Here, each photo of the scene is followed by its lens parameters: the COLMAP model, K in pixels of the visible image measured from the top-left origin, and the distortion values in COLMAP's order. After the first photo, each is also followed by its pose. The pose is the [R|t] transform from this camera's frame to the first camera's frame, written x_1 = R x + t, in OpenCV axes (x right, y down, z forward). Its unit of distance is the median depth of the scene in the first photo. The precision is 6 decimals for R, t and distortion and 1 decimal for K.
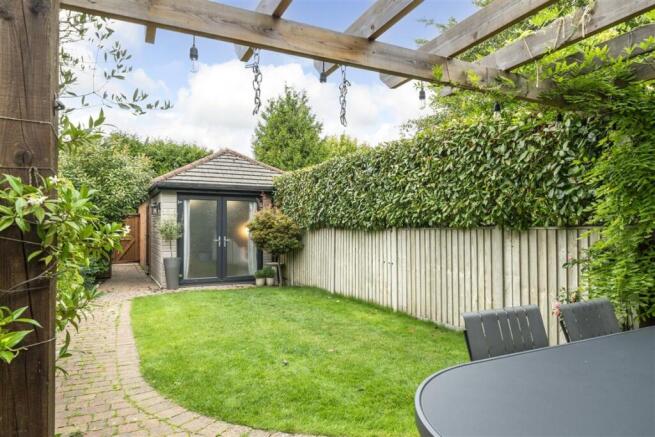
lens RADIAL K [[417.0, 0, 327.2], [0, 417.0, 220.8], [0, 0, 1]] dist [0.005801, 0.000213]
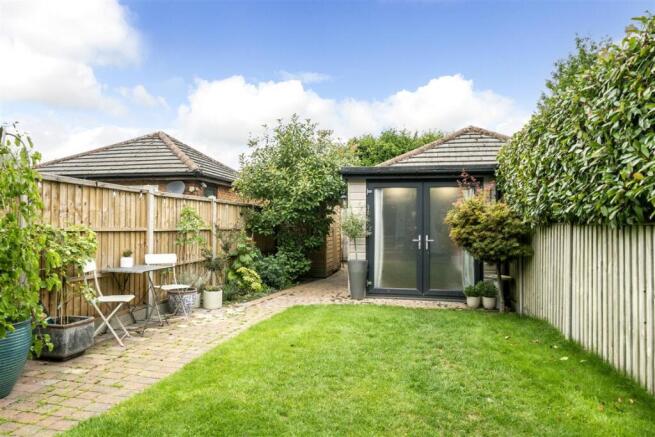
lens RADIAL K [[438.0, 0, 326.2], [0, 438.0, 219.3], [0, 0, 1]] dist [0.005643, -0.000096]
pose [[0.780560, -0.002822, -0.625074, 0.111672], [0.000819, 0.999994, -0.003492, 0.012178], [0.625080, 0.002214, 0.780558, 0.292151]]
